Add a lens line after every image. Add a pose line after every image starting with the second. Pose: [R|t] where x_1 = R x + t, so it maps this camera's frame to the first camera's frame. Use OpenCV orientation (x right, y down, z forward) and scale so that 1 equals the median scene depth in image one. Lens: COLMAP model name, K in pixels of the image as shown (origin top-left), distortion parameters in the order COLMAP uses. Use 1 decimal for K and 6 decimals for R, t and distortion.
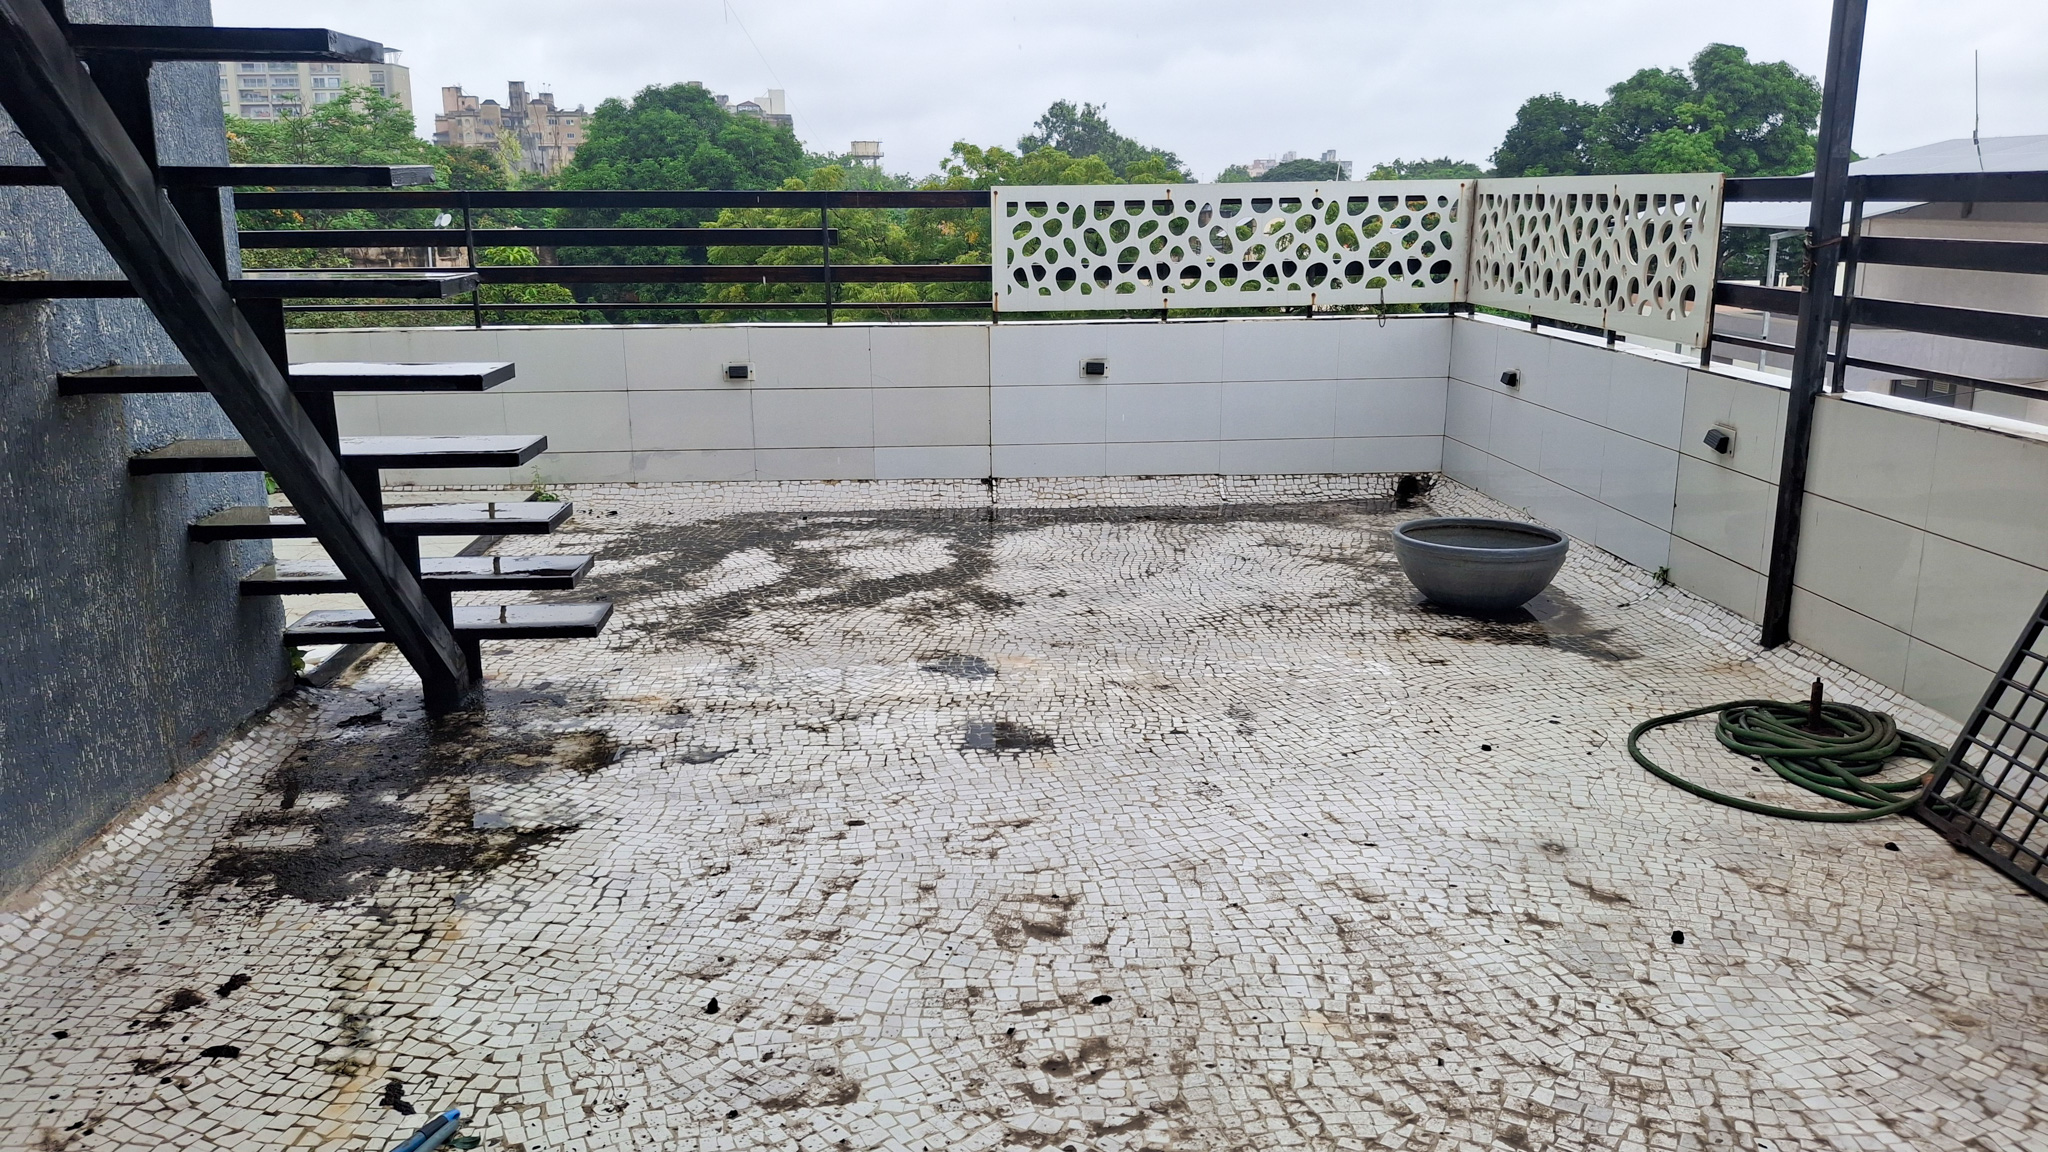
lens RADIAL K [[1522.6, 0, 1033.2], [0, 1522.6, 574.4], [0, 0, 1]] dist [0.185421, -0.441030]
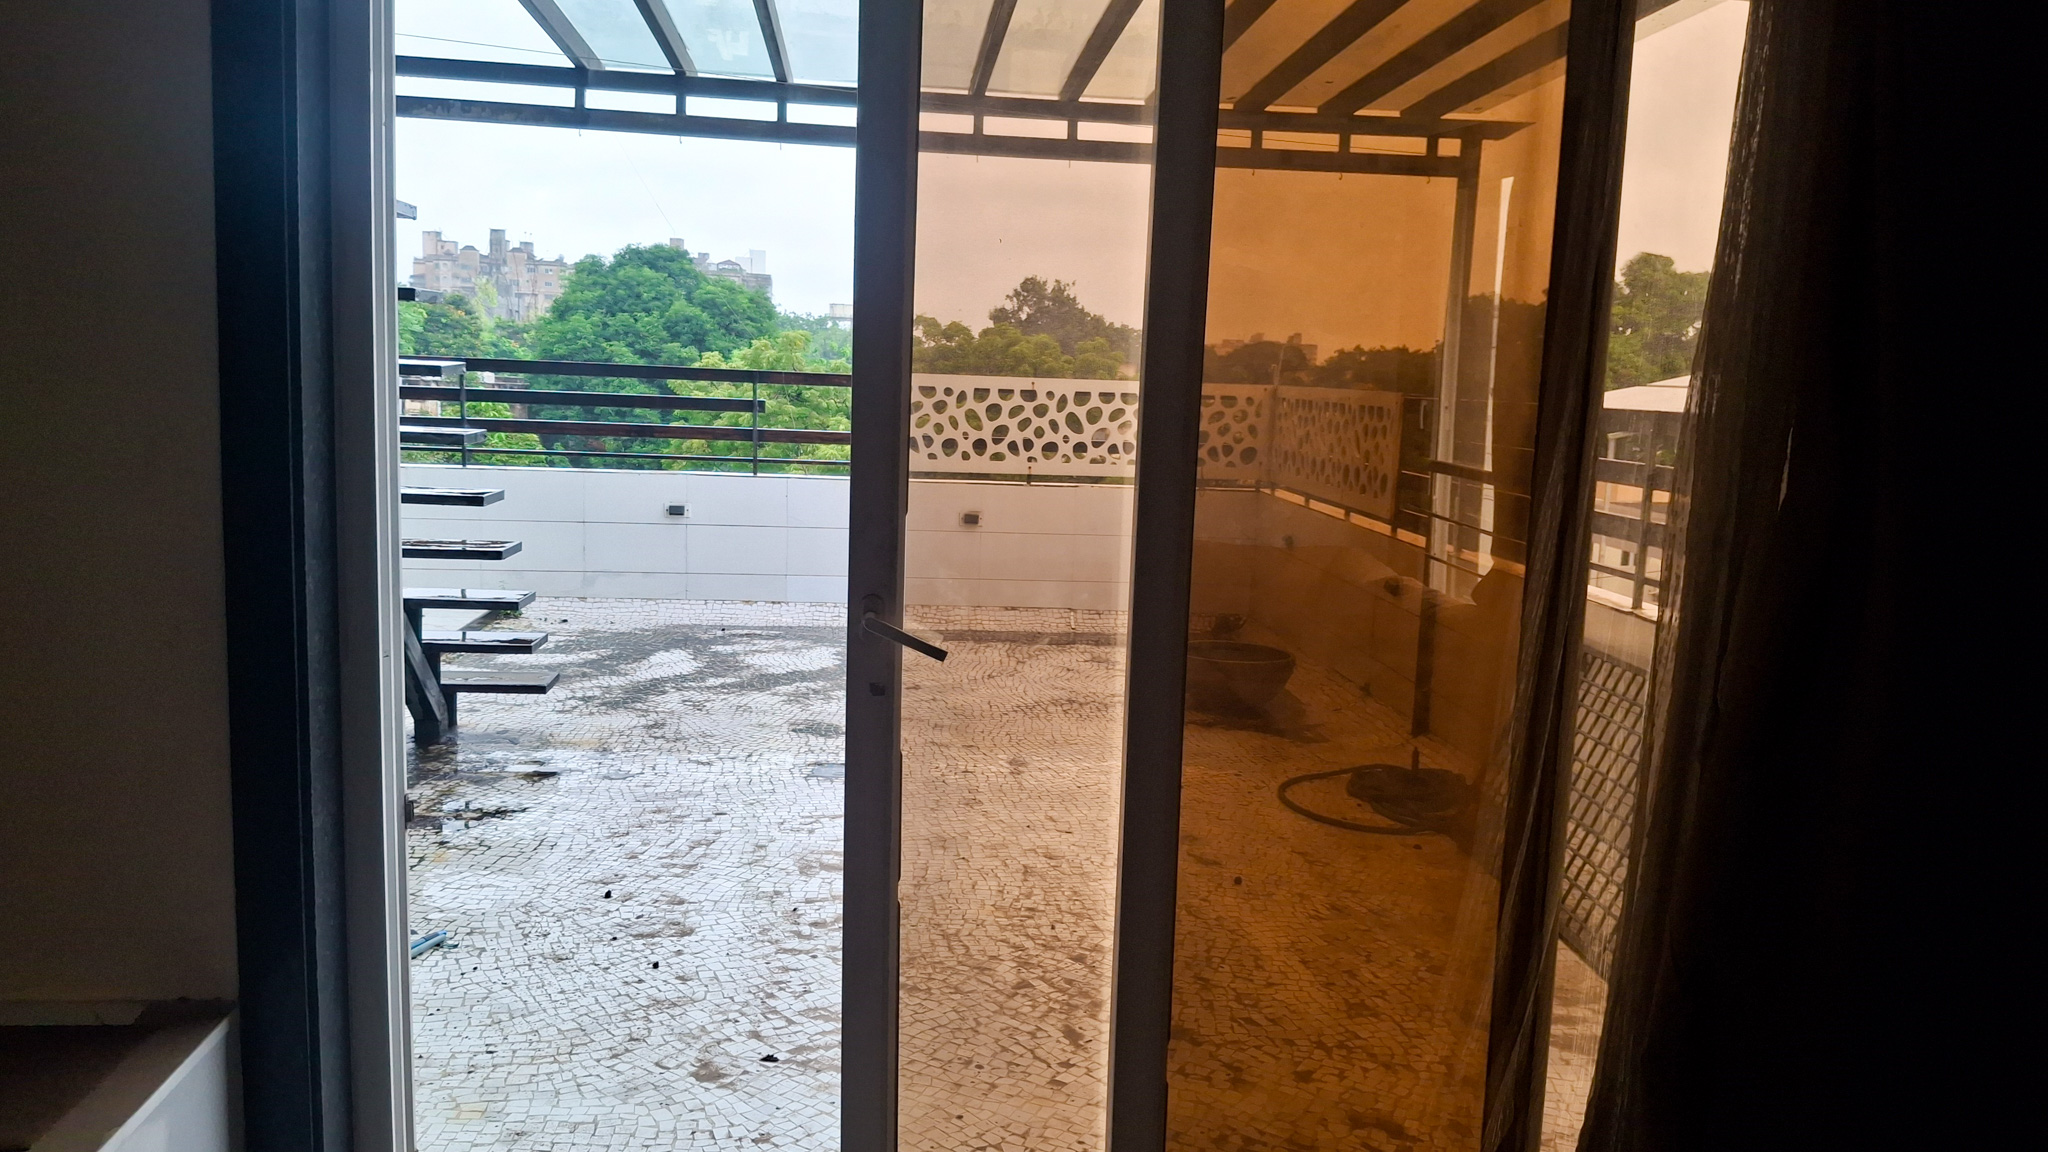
lens RADIAL K [[1568.9, 0, 1094.9], [0, 1568.9, 582.2], [0, 0, 1]] dist [0.180079, -0.494813]
pose [[0.997864, 0.037765, 0.053296, 0.090865], [-0.032120, 0.994157, -0.103052, 0.053700], [-0.056877, 0.101120, 0.993247, -0.323153]]
